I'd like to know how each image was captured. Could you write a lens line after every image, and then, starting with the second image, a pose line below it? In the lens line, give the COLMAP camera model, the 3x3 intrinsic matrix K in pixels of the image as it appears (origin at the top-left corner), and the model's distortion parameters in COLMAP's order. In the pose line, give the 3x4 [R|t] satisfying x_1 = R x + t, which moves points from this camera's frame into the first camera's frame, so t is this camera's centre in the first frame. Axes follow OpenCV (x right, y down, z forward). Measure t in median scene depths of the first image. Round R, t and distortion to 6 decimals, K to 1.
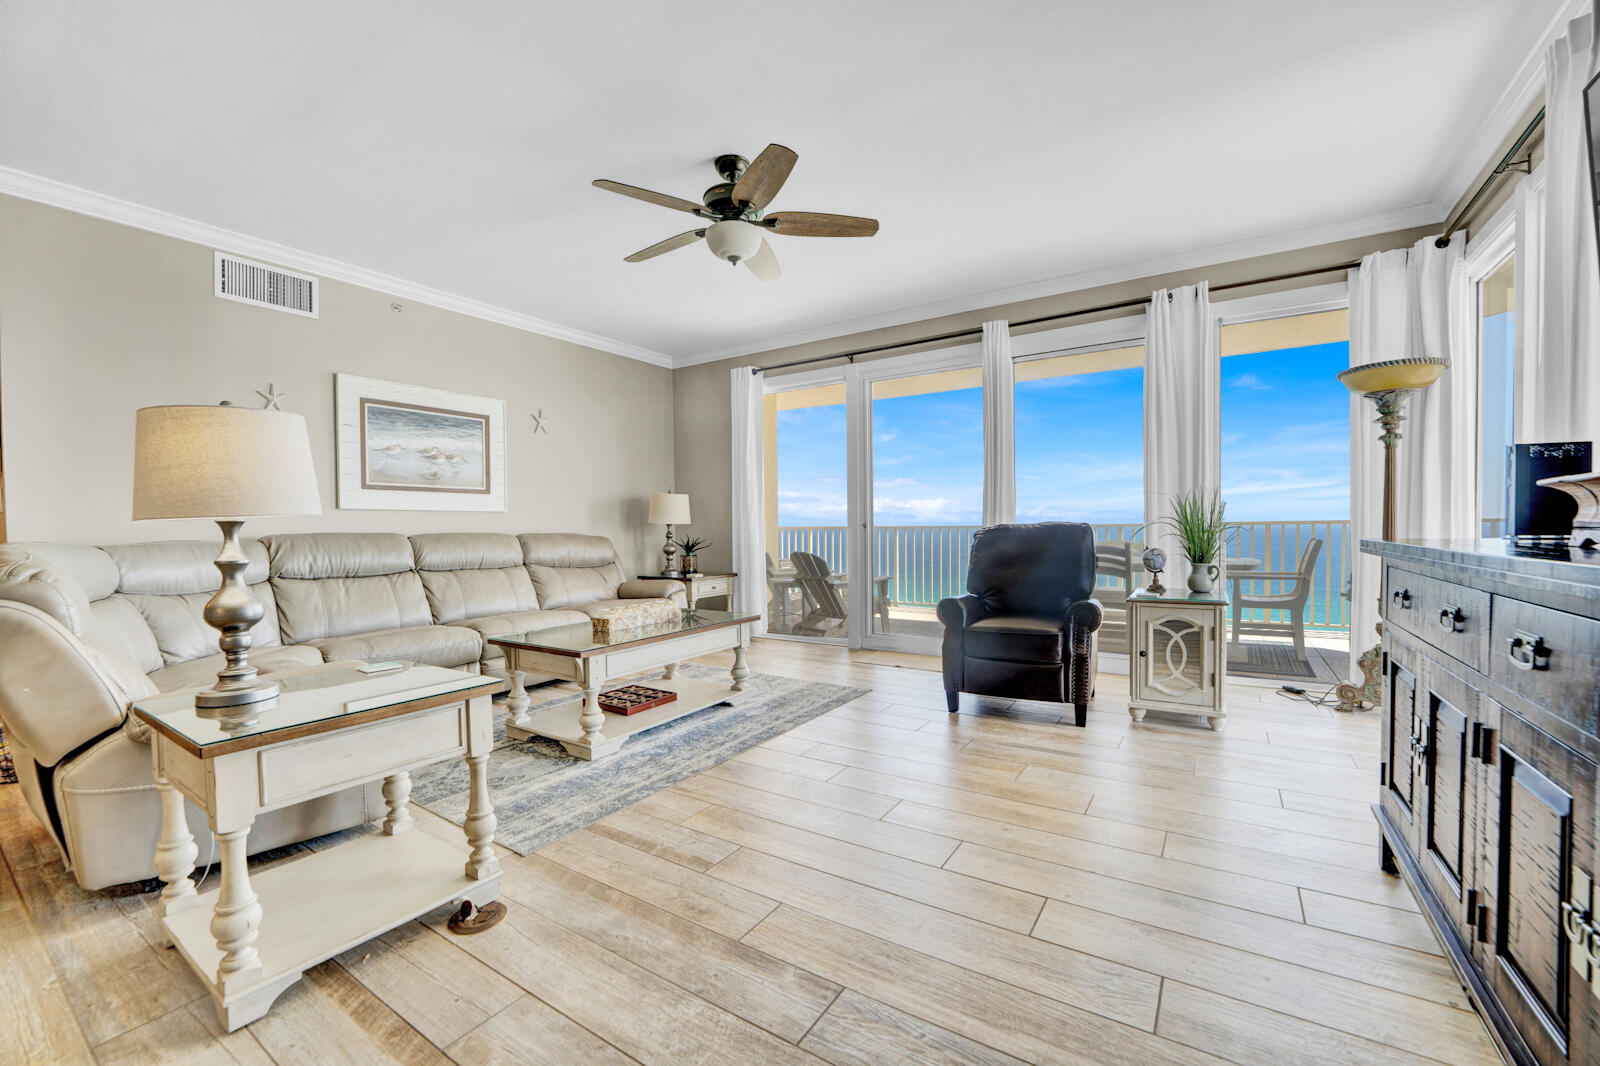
lens RADIAL K [[646.9, 0, 794.2], [0, 646.9, 540.6], [0, 0, 1]] dist [-0.034853, 0.004850]
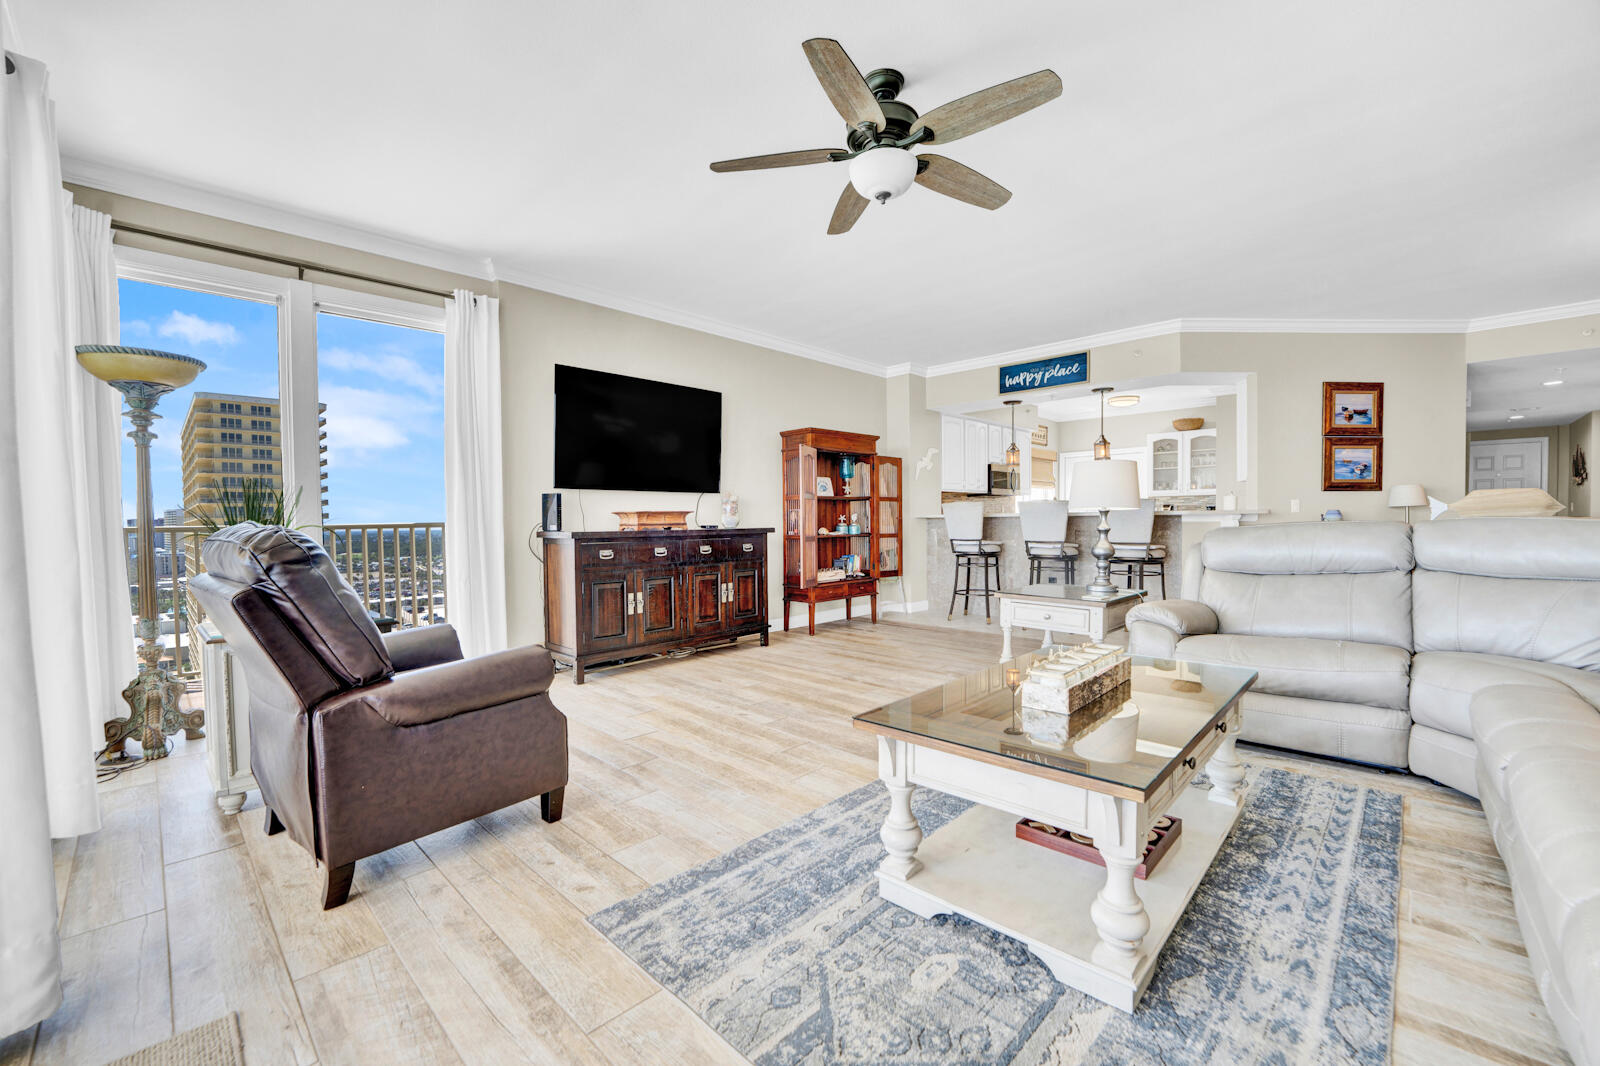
lens RADIAL K [[653.9, 0, 794.8], [0, 653.9, 541.1], [0, 0, 1]] dist [-0.035070, 0.005596]
pose [[-0.983107, 0.020466, 0.181881, -0.102539], [0.029575, 0.998433, 0.047513, -0.028955], [-0.180624, 0.052089, -0.982172, 1.521291]]
